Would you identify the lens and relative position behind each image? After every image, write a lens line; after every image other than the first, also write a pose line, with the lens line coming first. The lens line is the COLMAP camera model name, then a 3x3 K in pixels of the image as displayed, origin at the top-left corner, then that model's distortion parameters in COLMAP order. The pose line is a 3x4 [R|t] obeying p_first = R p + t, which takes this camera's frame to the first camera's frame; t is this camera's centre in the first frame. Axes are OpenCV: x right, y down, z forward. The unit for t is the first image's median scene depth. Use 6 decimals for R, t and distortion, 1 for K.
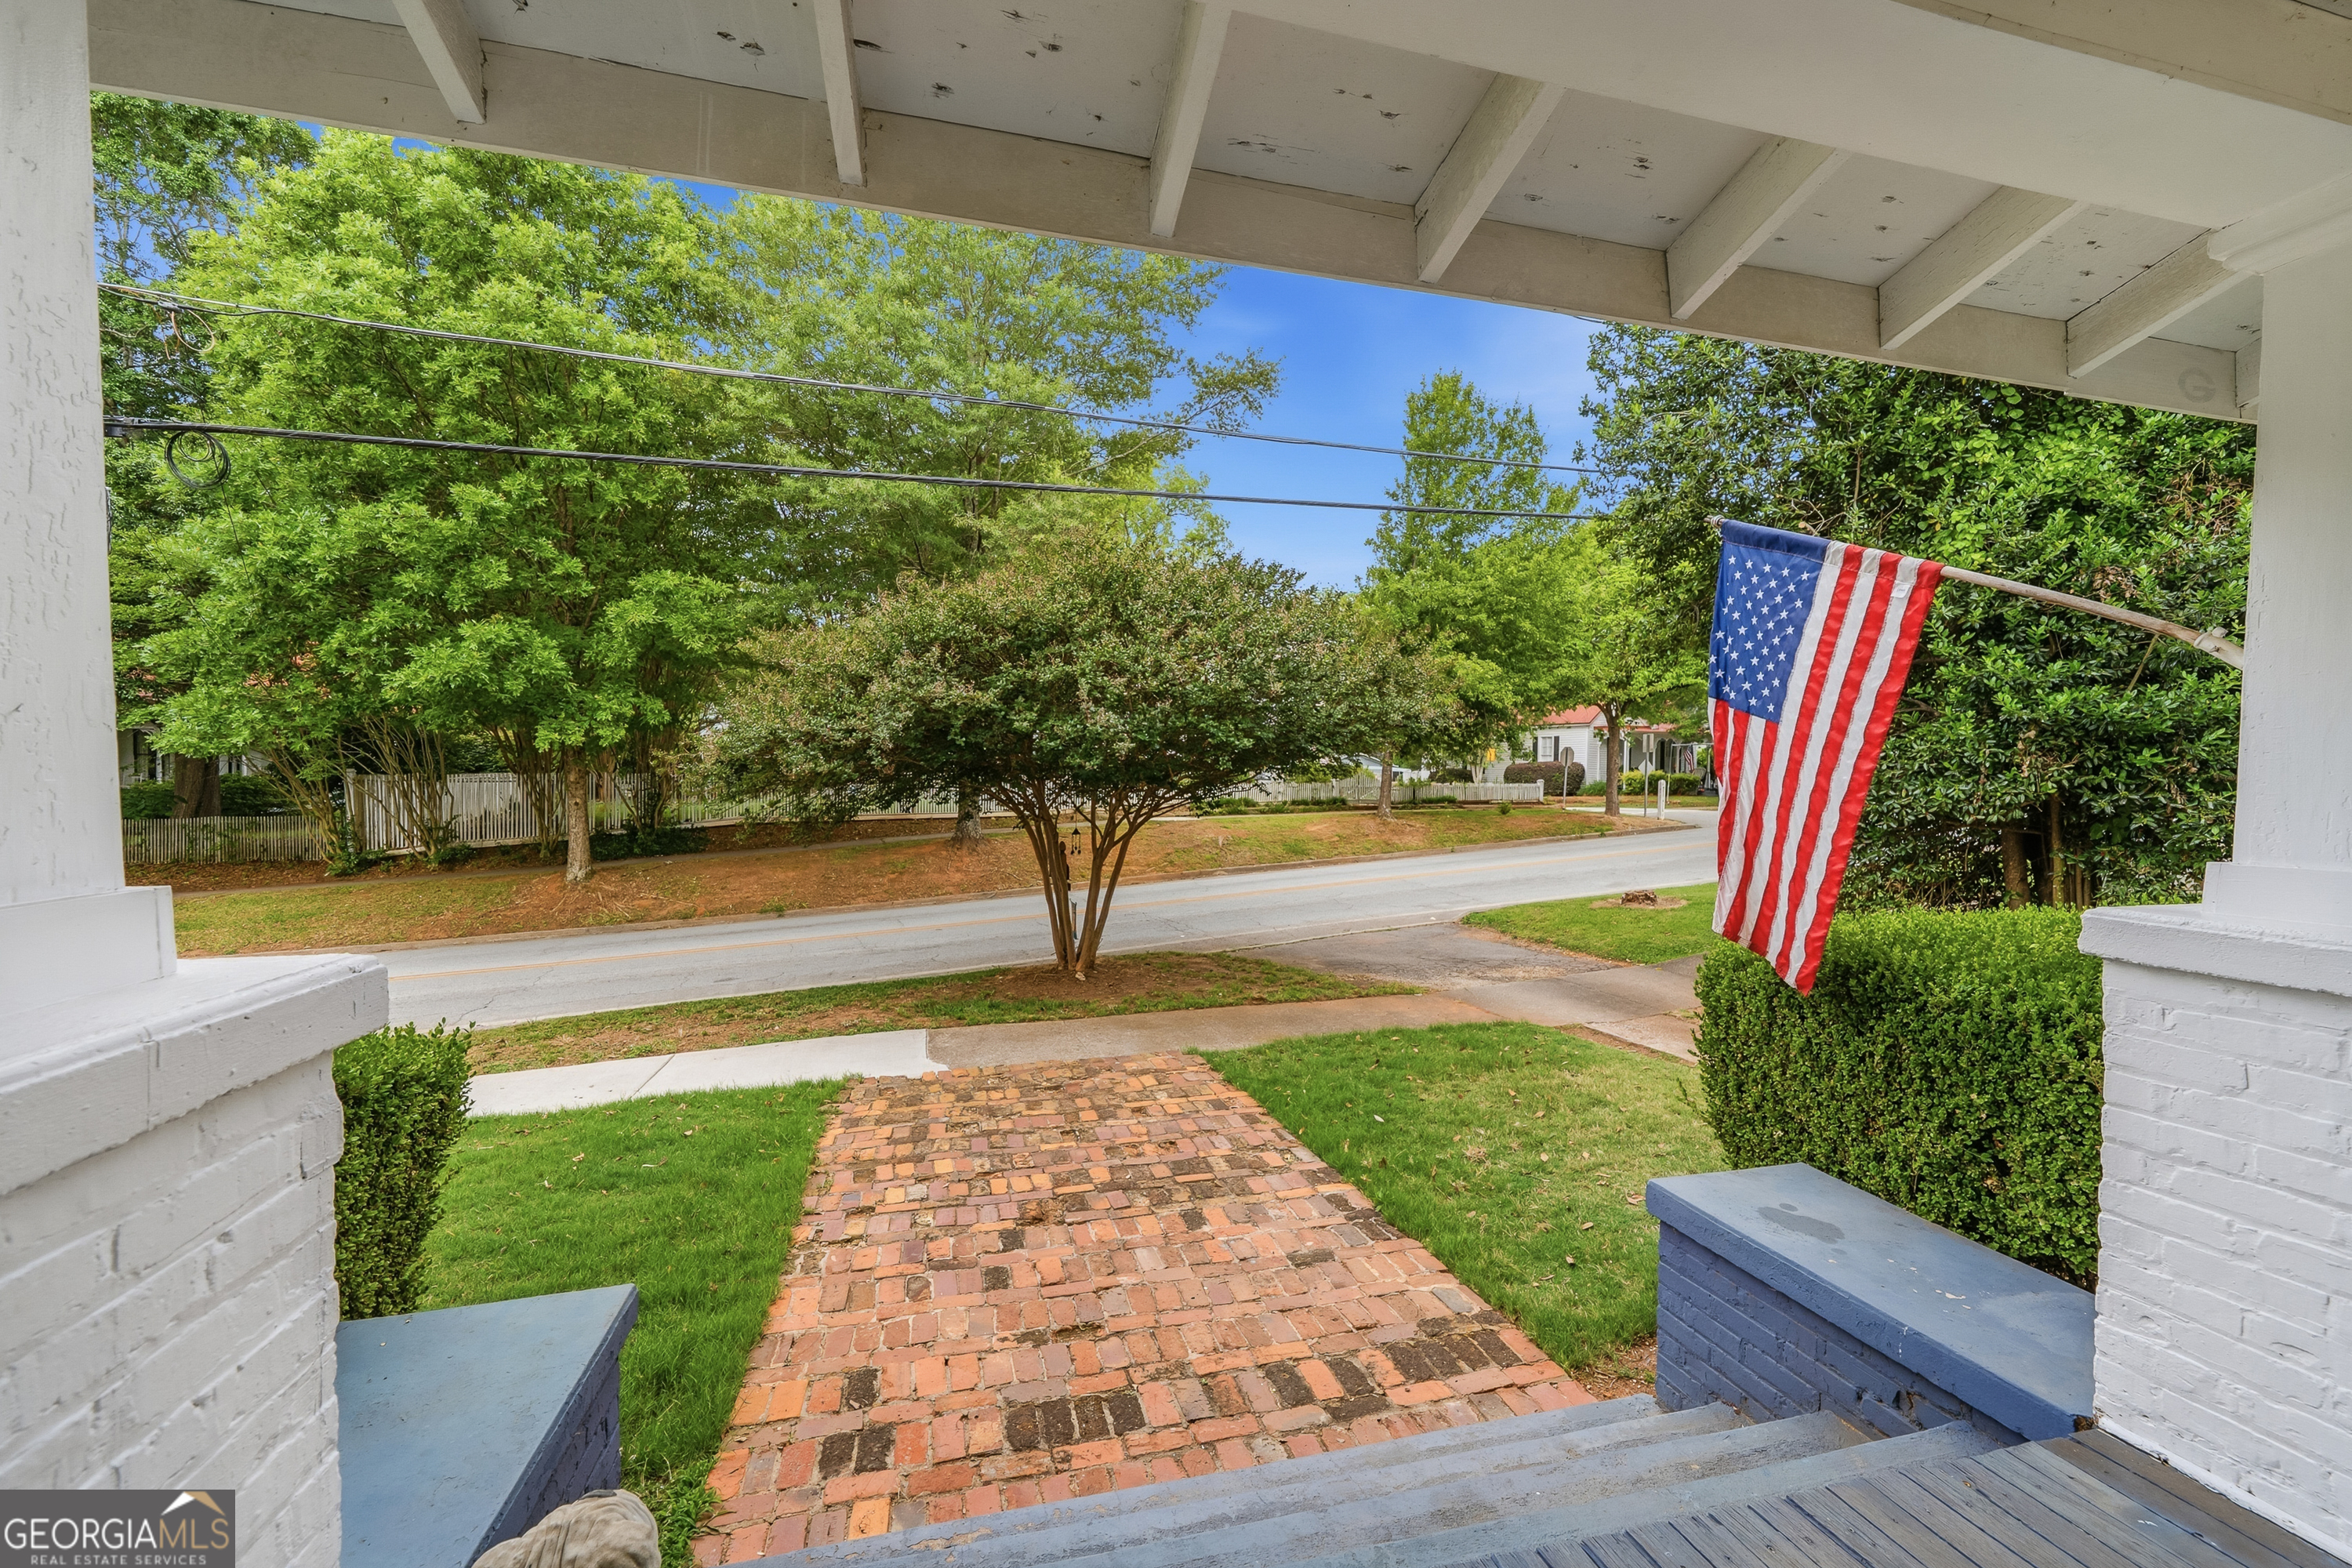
lens RADIAL K [[915.6, 0, 1176.0], [0, 915.6, 784.0], [0, 0, 1]] dist [-0.000031, -0.000003]
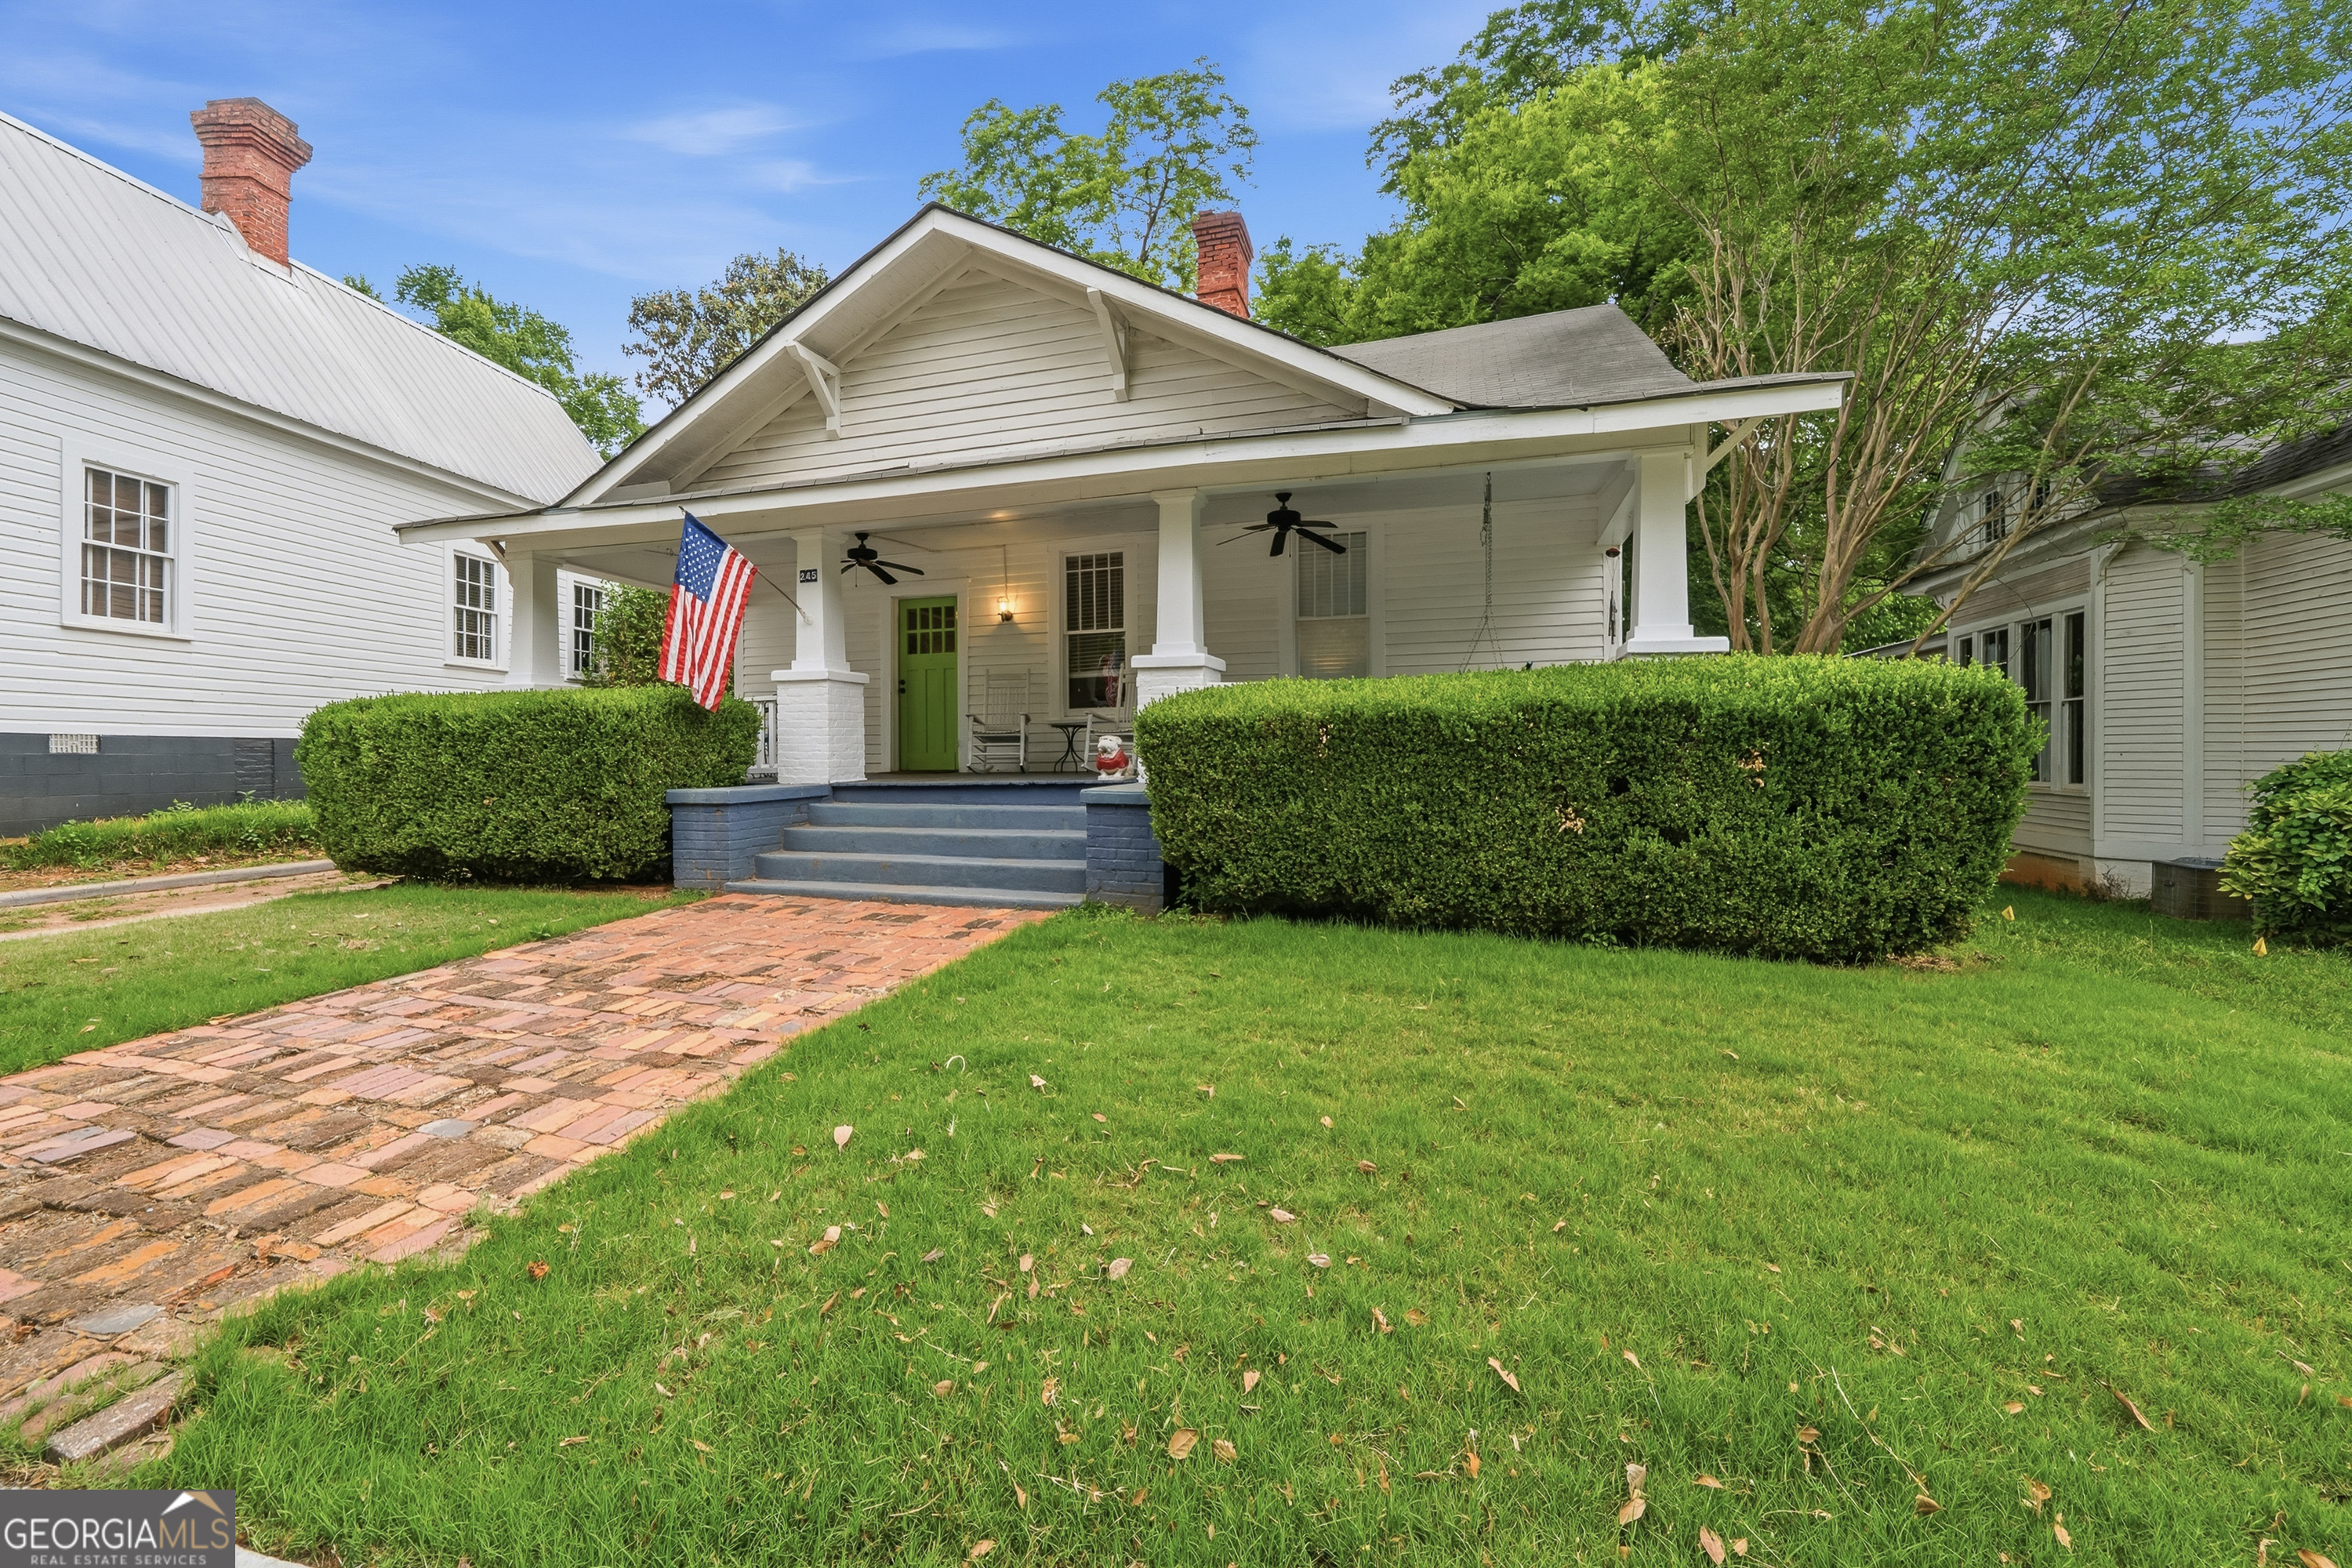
lens RADIAL K [[893.7, 0, 1176.0], [0, 893.7, 784.0], [0, 0, 1]] dist [-0.001920, -0.000194]
pose [[-0.859310, -0.017870, 0.511143, -0.951883], [0.003117, 0.999188, 0.040171, 0.184026], [-0.511446, 0.036112, -0.858556, 1.356174]]
